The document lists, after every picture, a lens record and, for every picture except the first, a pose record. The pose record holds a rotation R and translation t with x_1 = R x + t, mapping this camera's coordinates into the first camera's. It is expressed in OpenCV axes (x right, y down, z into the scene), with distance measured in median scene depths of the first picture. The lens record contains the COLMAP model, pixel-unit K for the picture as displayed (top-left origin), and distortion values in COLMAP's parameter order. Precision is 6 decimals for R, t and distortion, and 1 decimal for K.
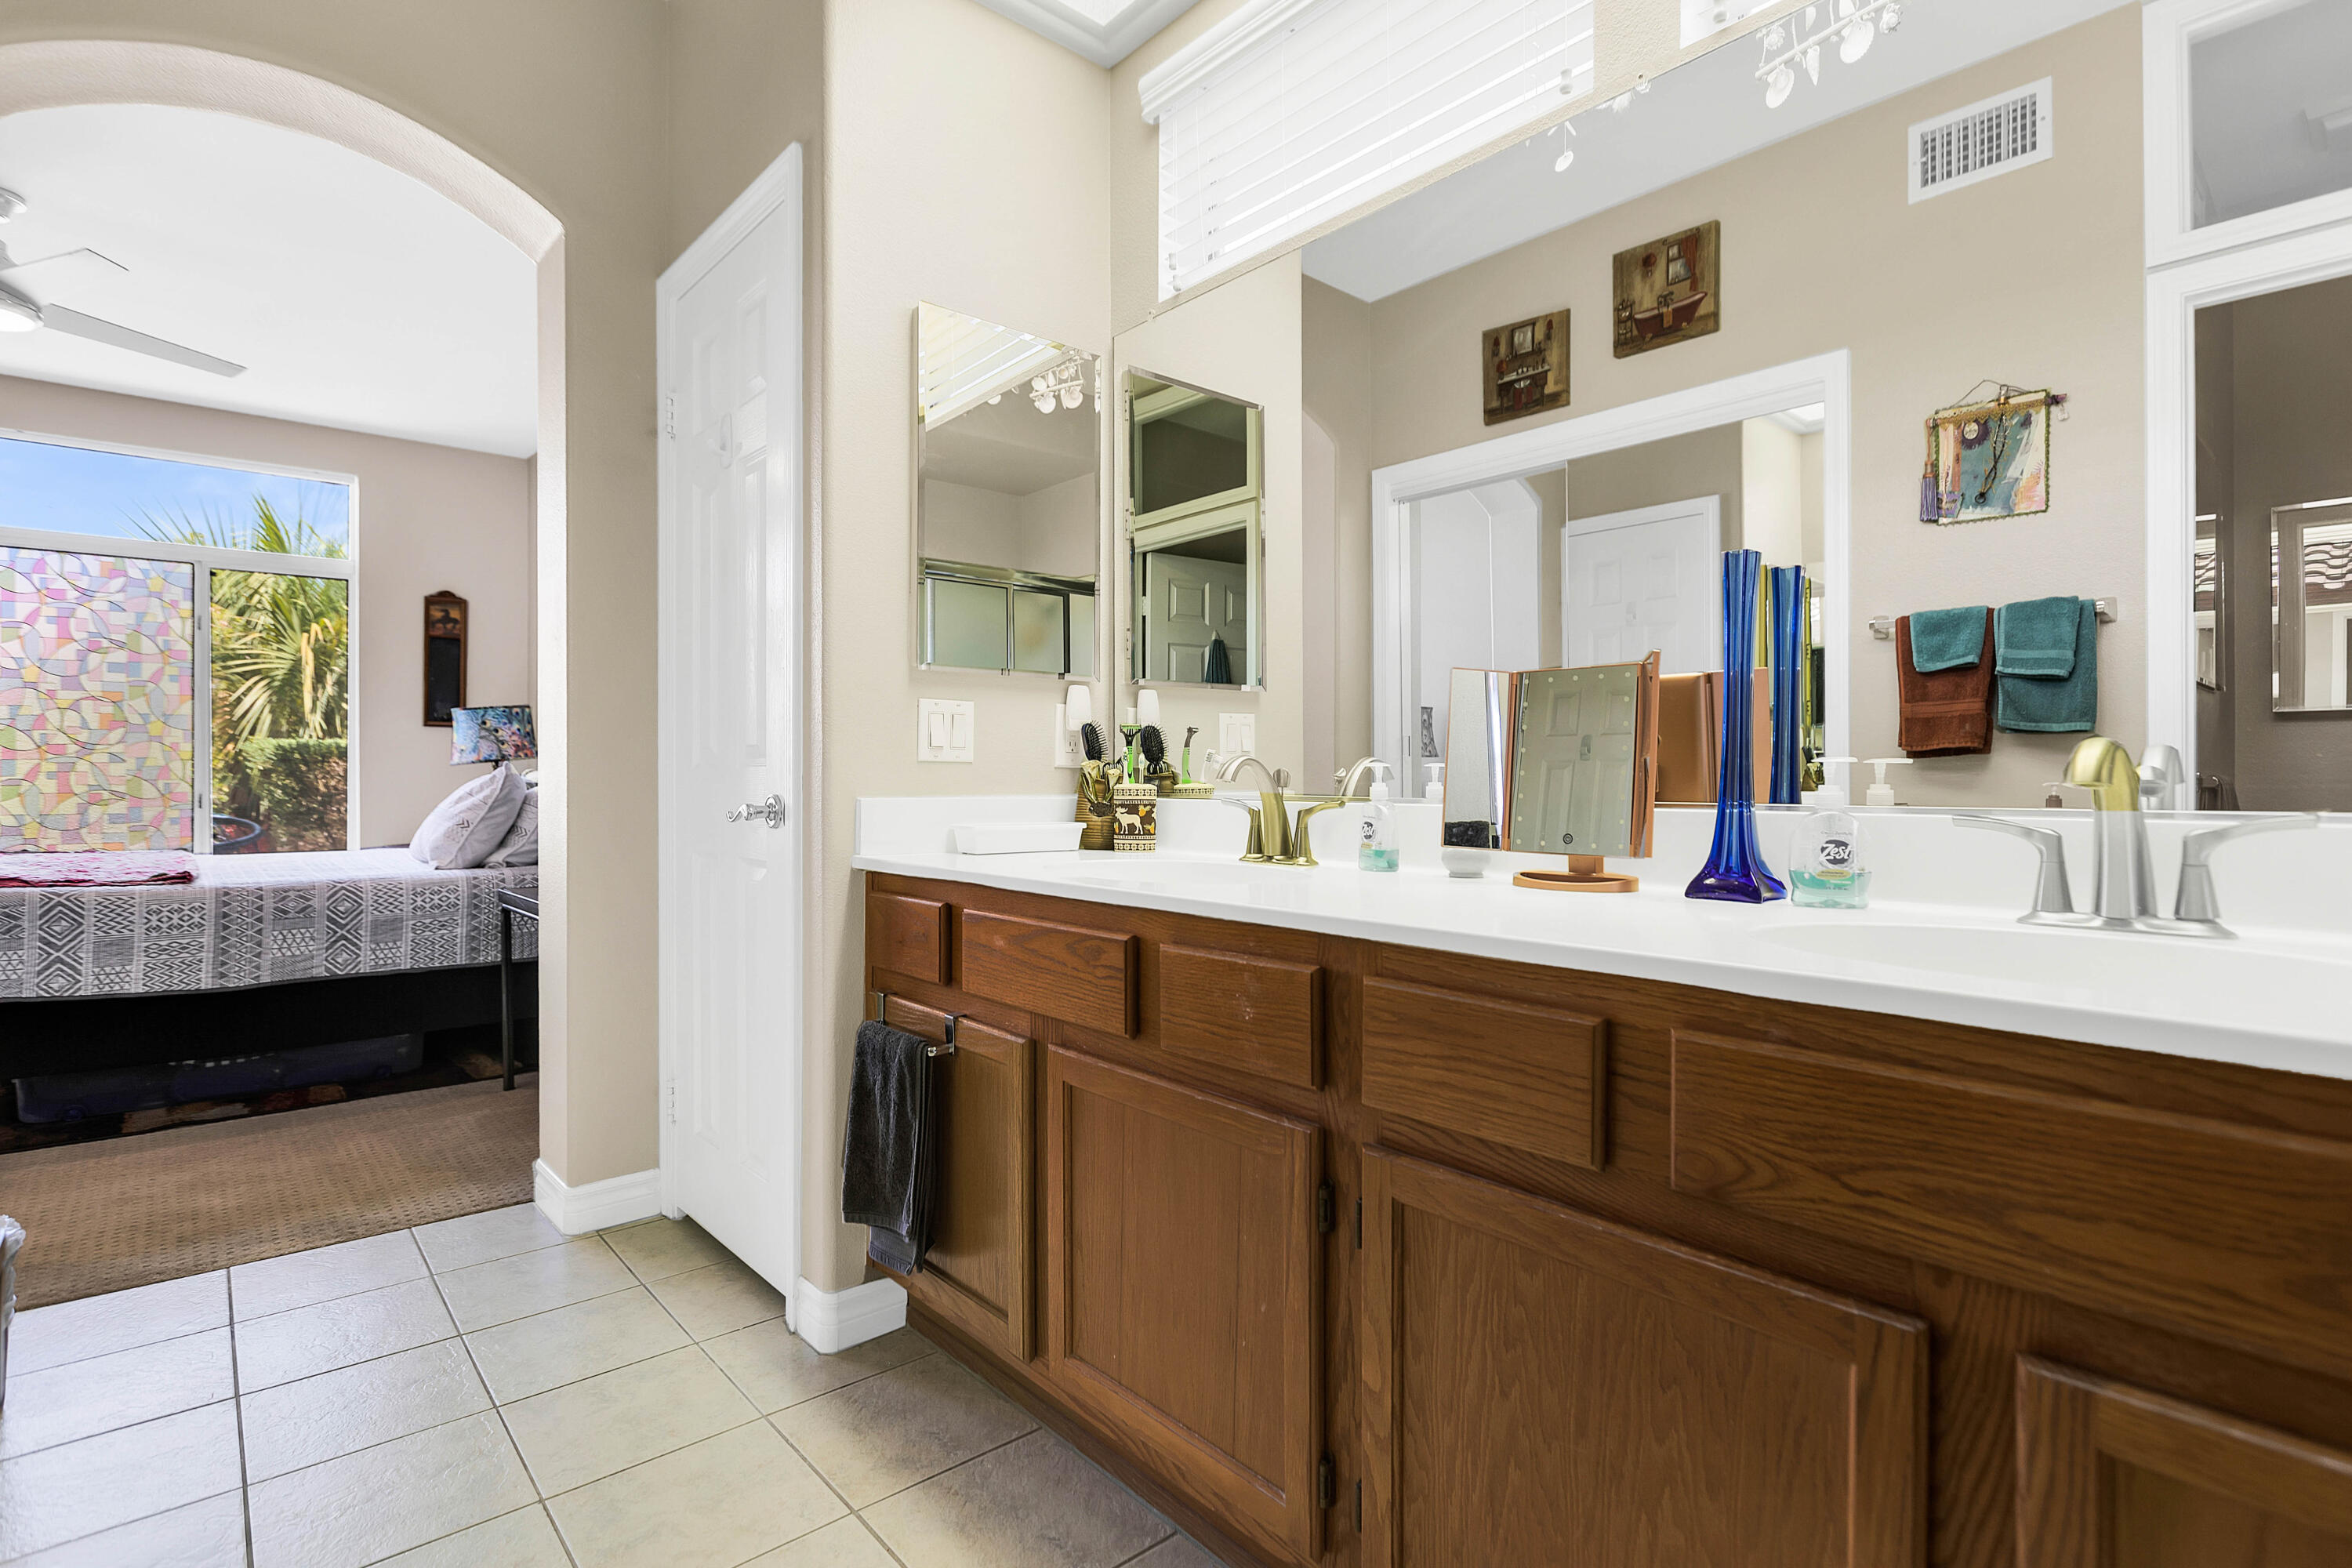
lens RADIAL K [[1122.4, 0, 1180.1], [0, 1122.4, 777.9], [0, 0, 1]] dist [-0.000431, -0.004098]
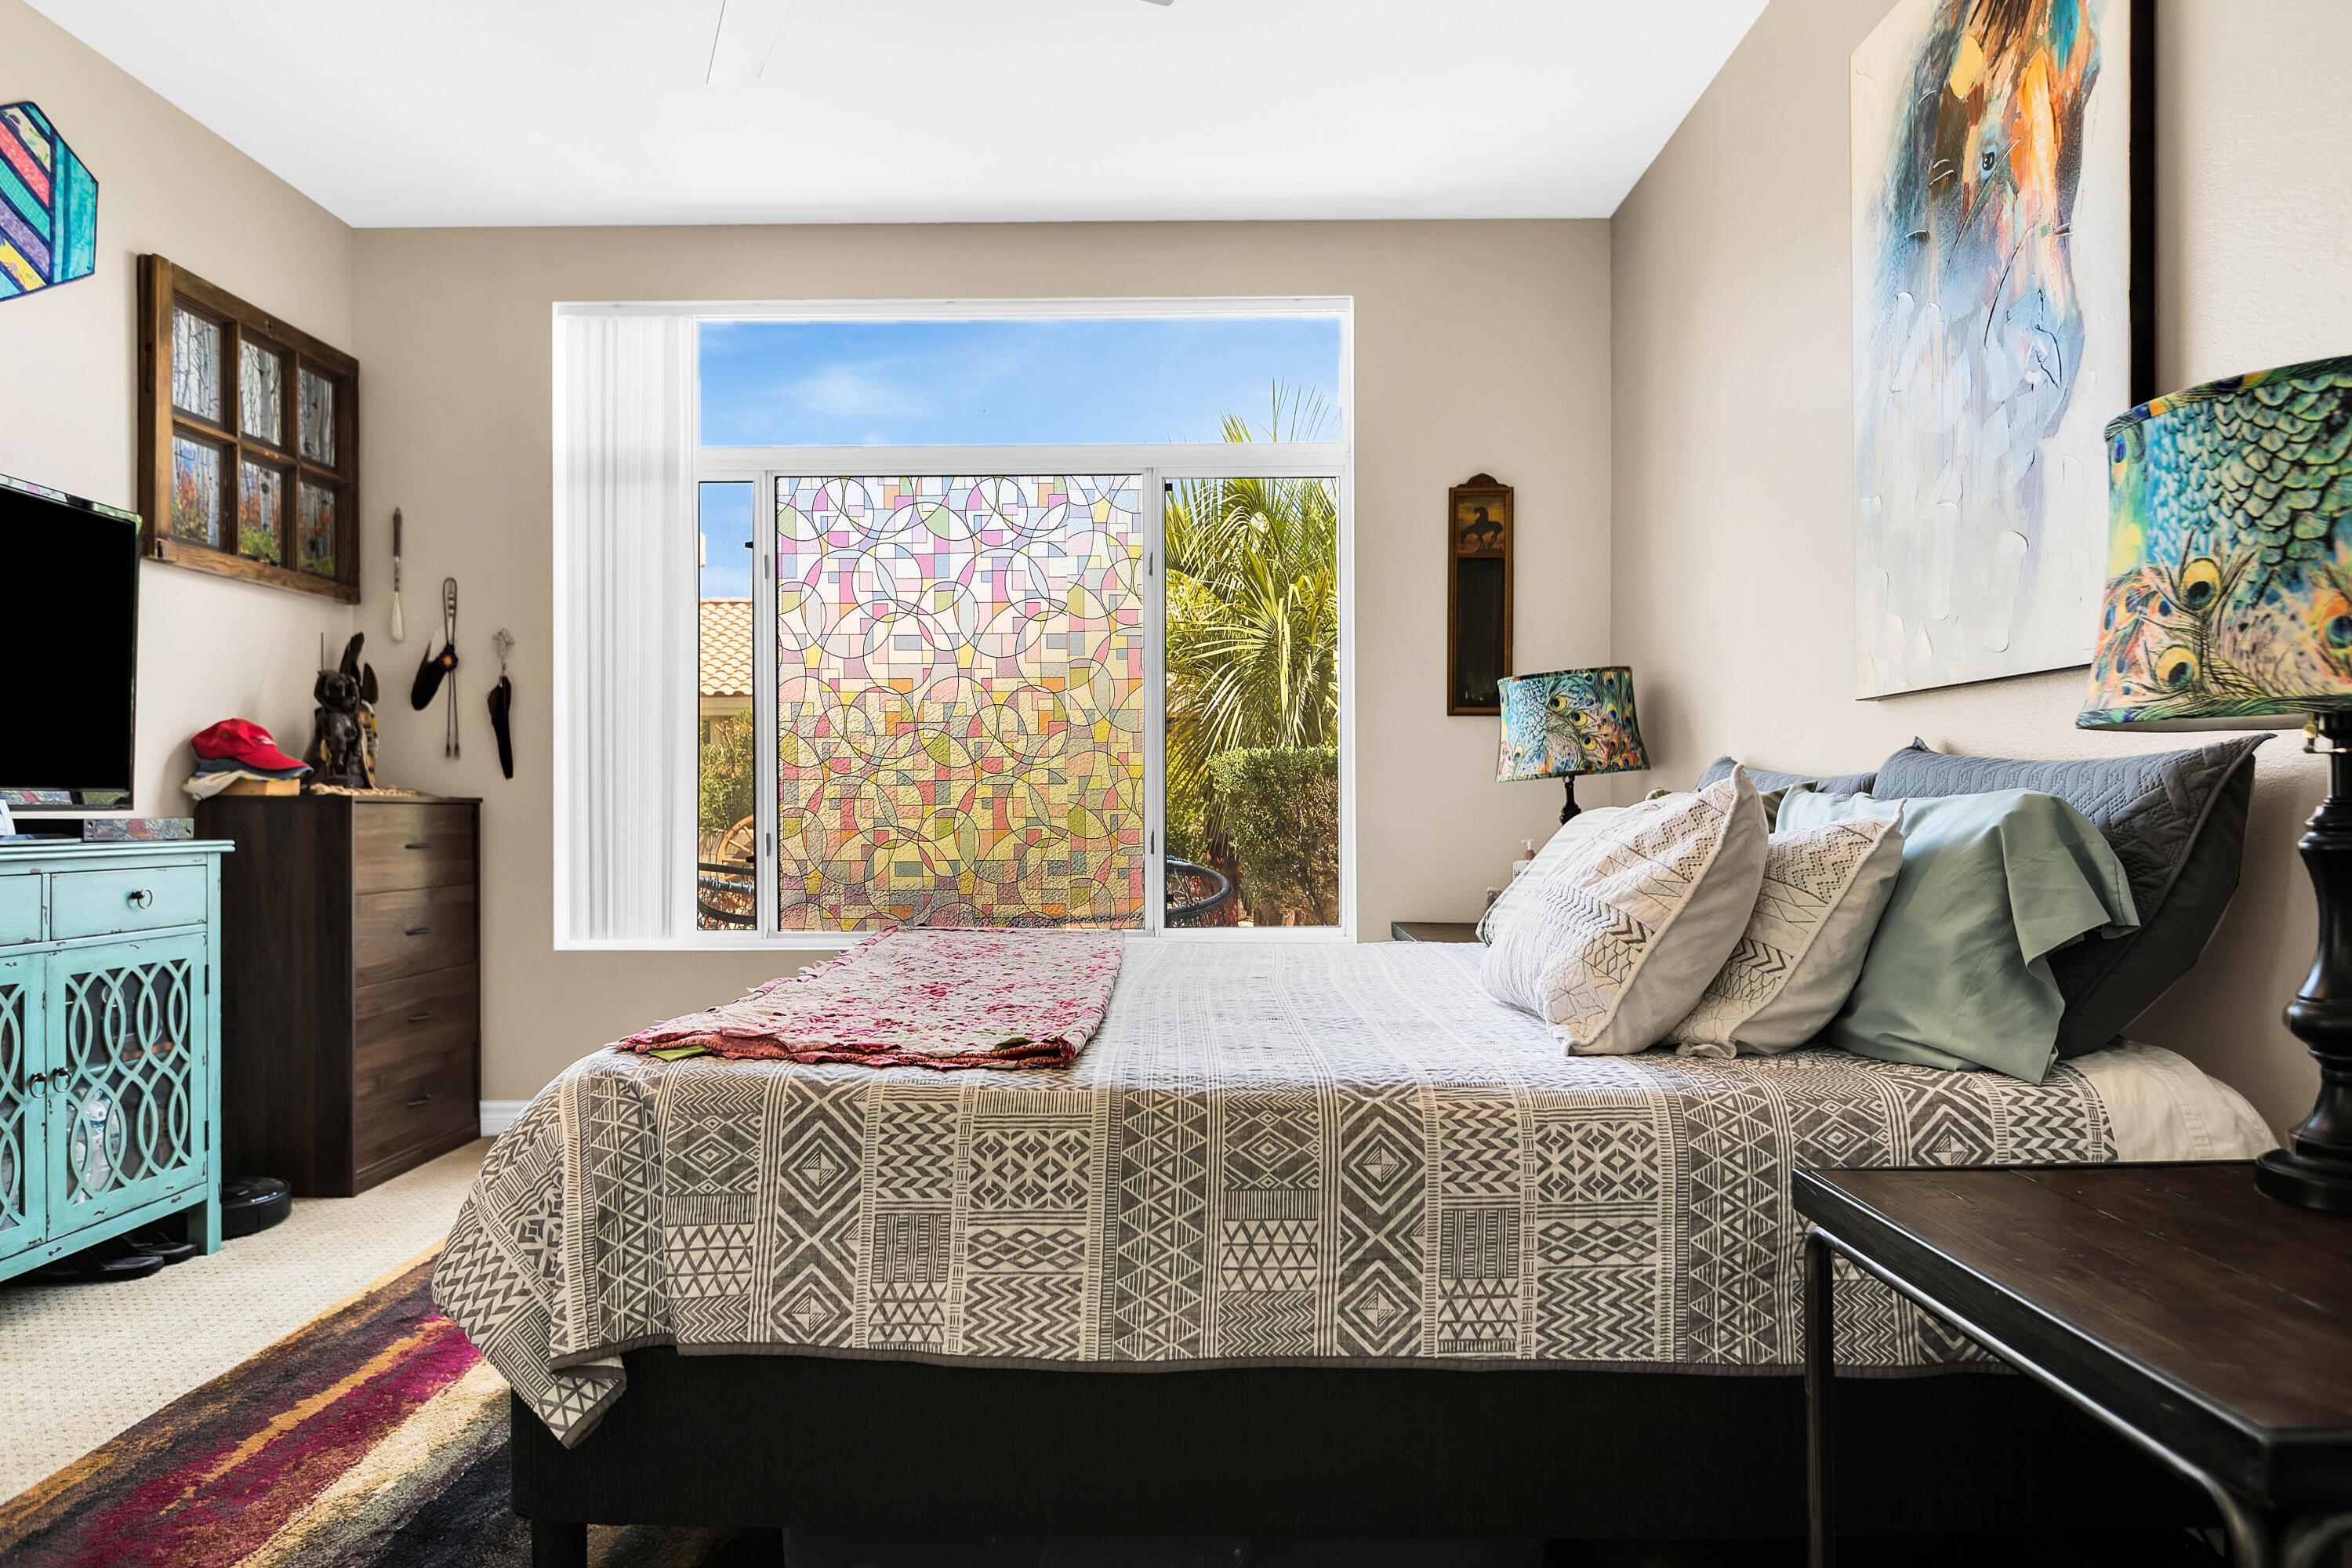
lens RADIAL K [[1055.5, 0, 1165.0], [0, 1055.5, 794.6], [0, 0, 1]] dist [-0.002195, -0.000296]
pose [[0.720449, -0.006869, -0.693474, -0.470423], [0.000763, 0.999958, -0.009112, -0.001462], [0.693508, 0.006035, 0.720424, 0.593587]]
